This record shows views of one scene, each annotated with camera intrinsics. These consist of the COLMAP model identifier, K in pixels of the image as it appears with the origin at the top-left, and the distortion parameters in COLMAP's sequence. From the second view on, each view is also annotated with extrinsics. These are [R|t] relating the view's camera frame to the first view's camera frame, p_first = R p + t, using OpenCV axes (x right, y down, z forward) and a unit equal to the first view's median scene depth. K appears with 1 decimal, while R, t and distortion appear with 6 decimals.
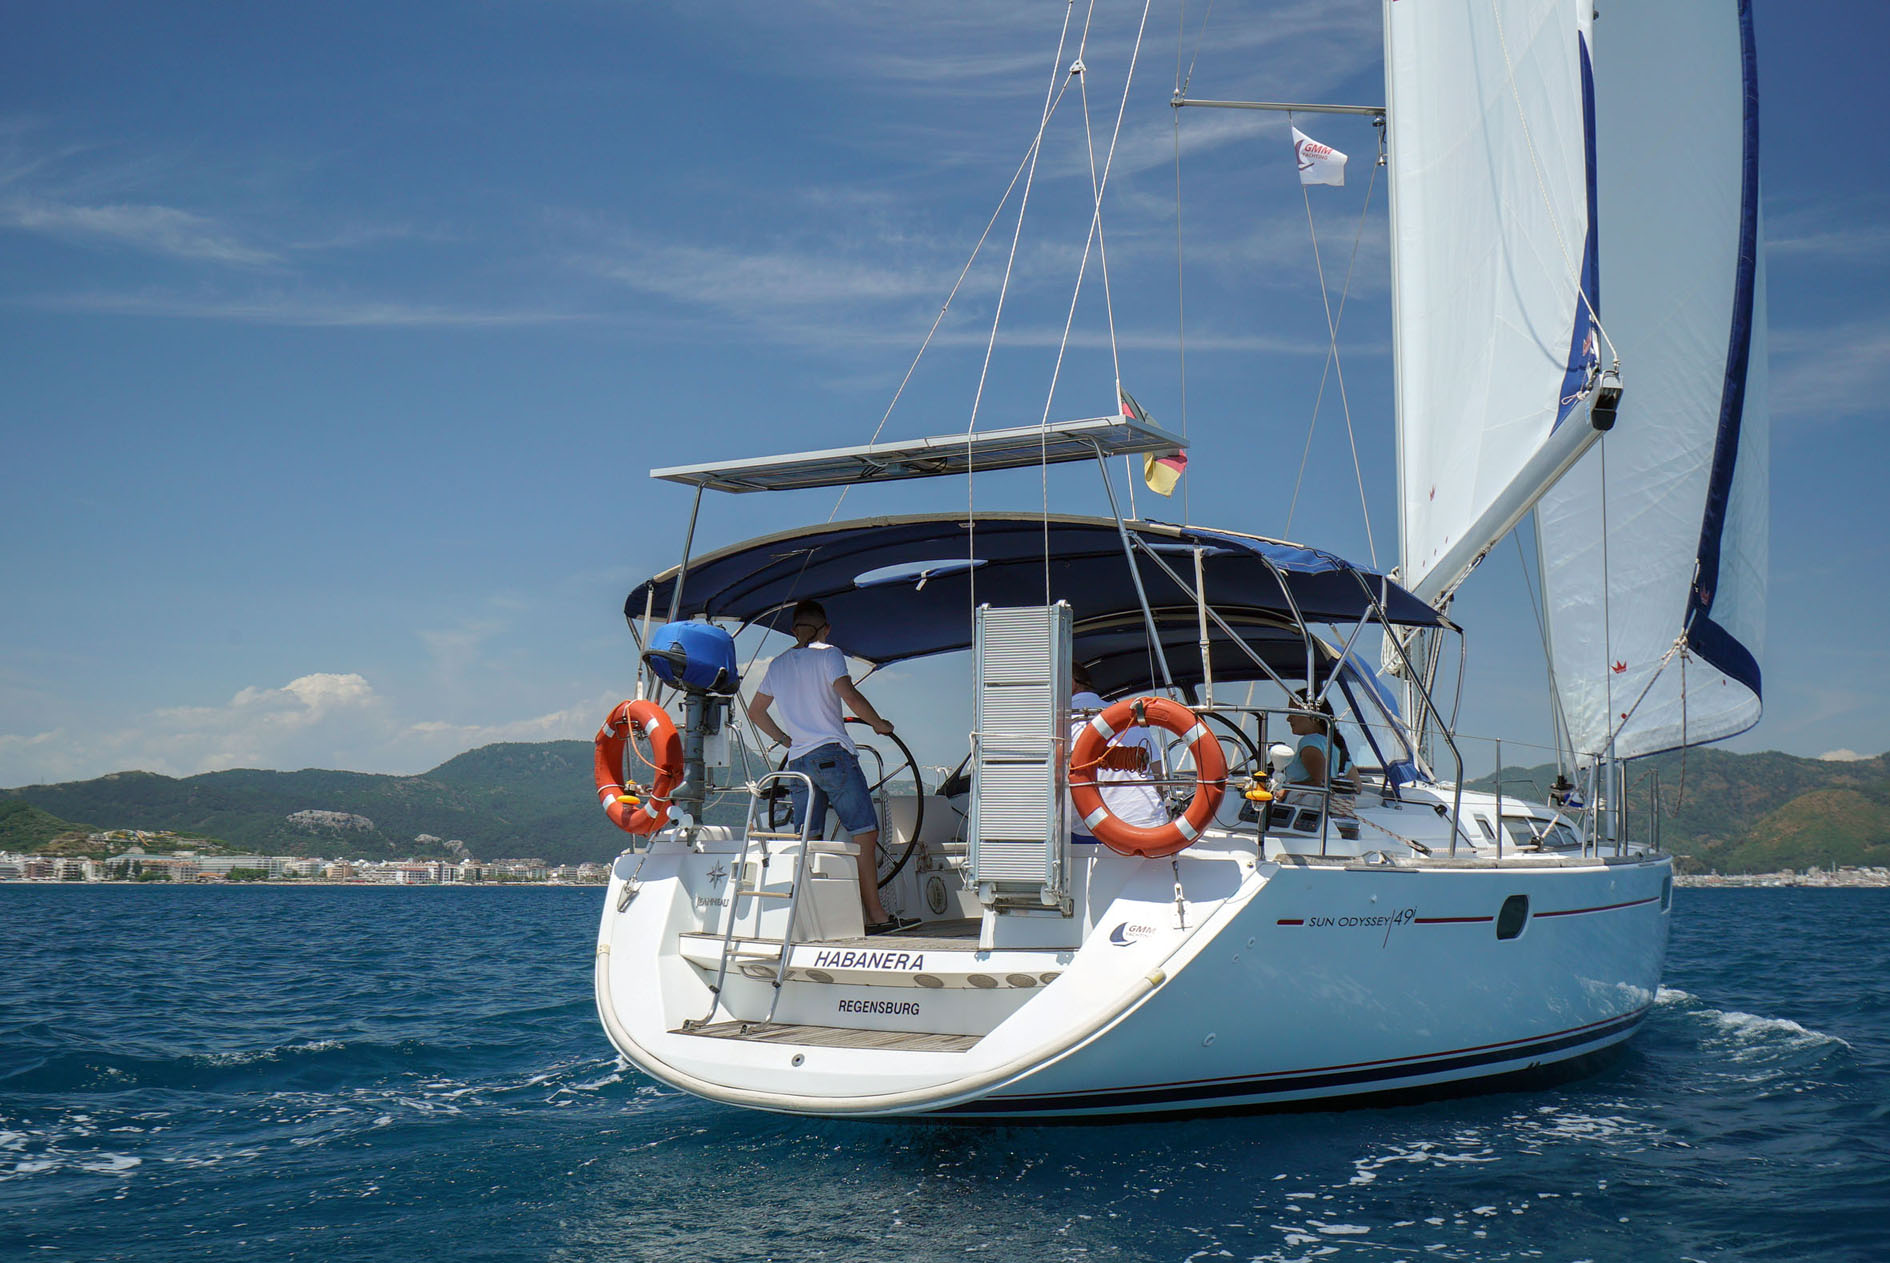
lens RADIAL K [[1926.3, 0, 939.1], [0, 1926.3, 642.3], [0, 0, 1]] dist [0.045532, 0.000000]
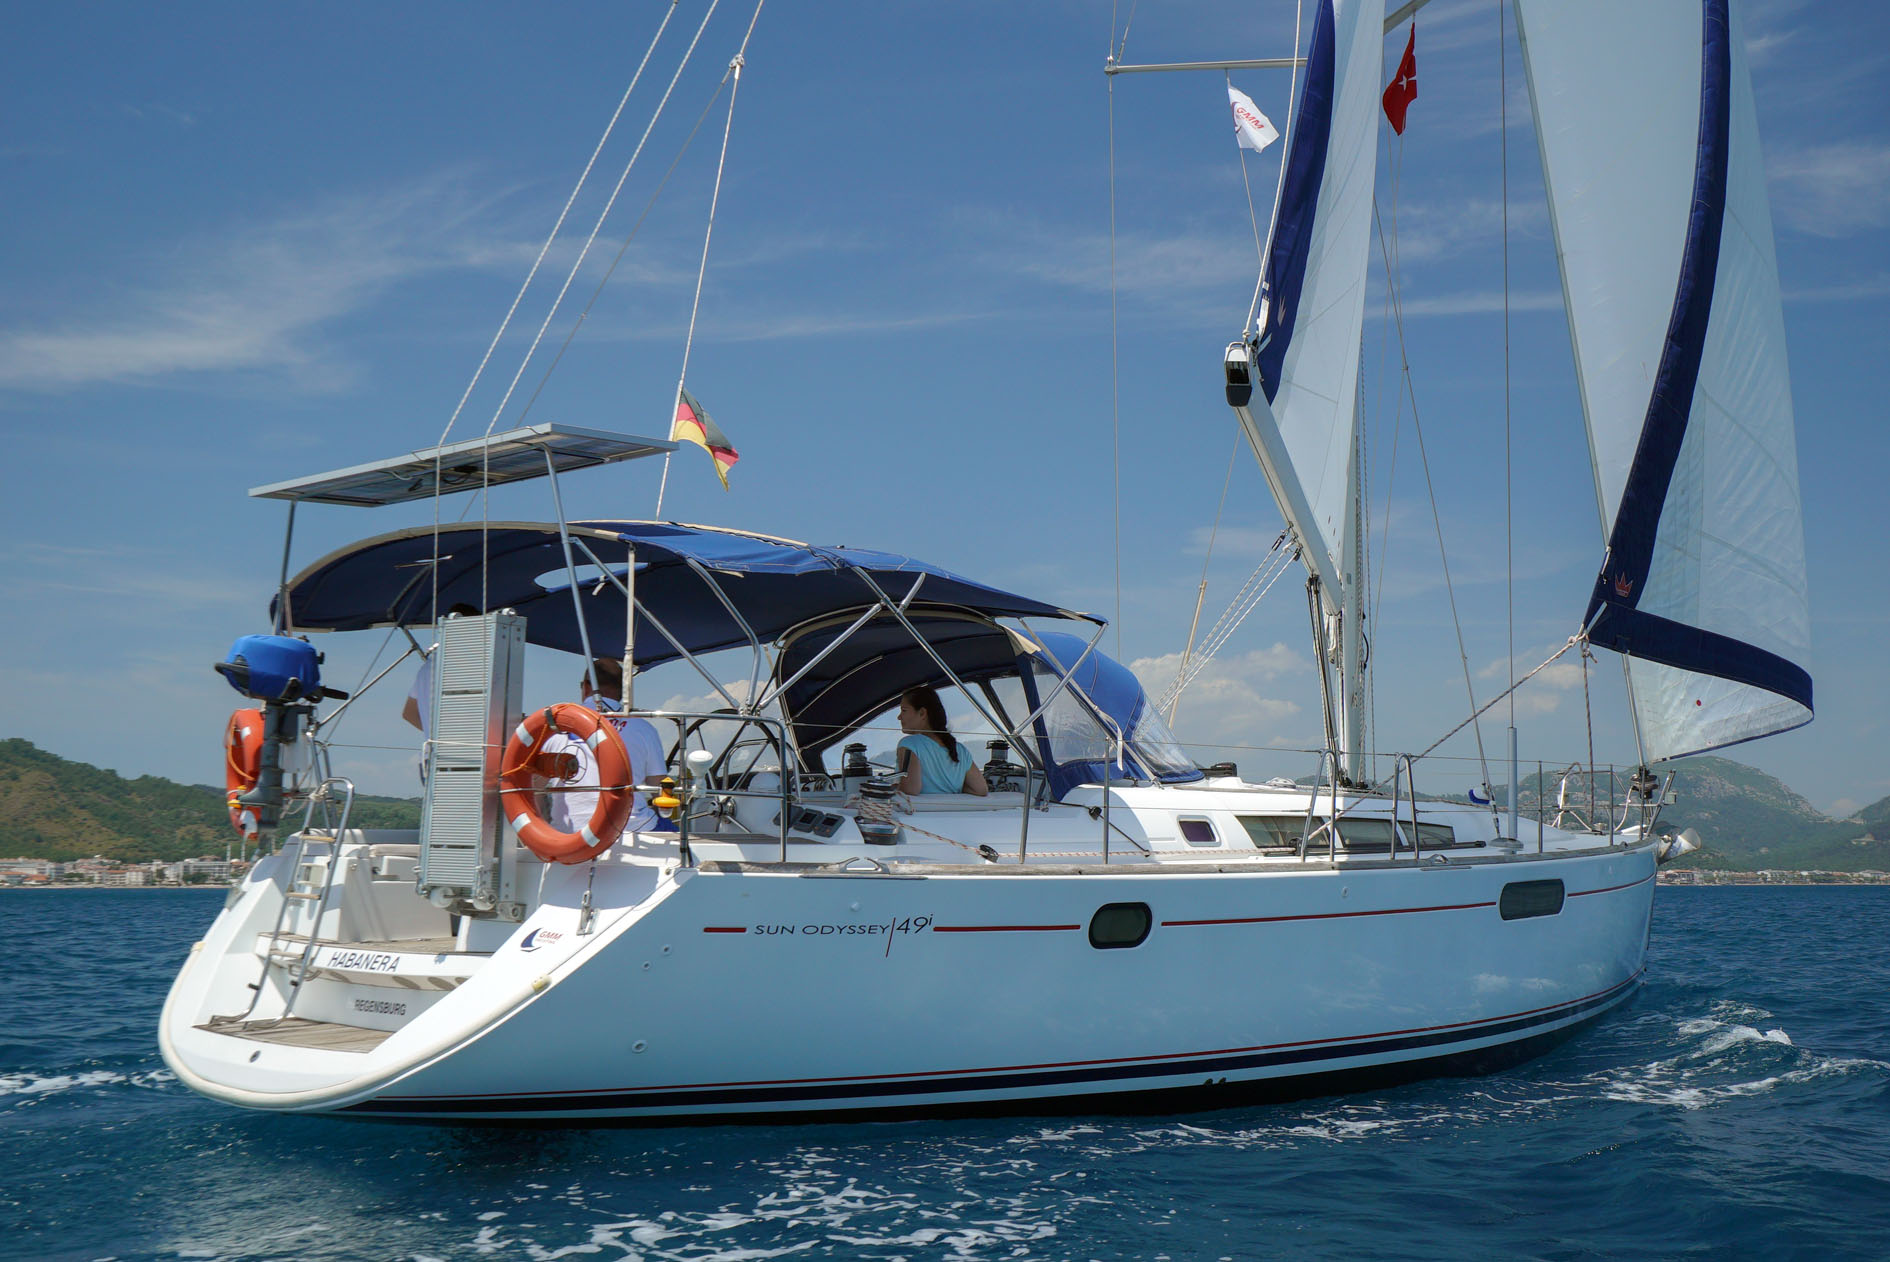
lens RADIAL K [[1926.3, 0, 900.9], [0, 1926.3, 681.9], [0, 0, 1]] dist [0.045532, 0.000000]
pose [[0.970473, -0.016339, -0.240656, 0.453973], [0.022517, 0.999483, 0.022943, -0.001386], [0.240157, -0.027685, 0.970339, 0.065260]]
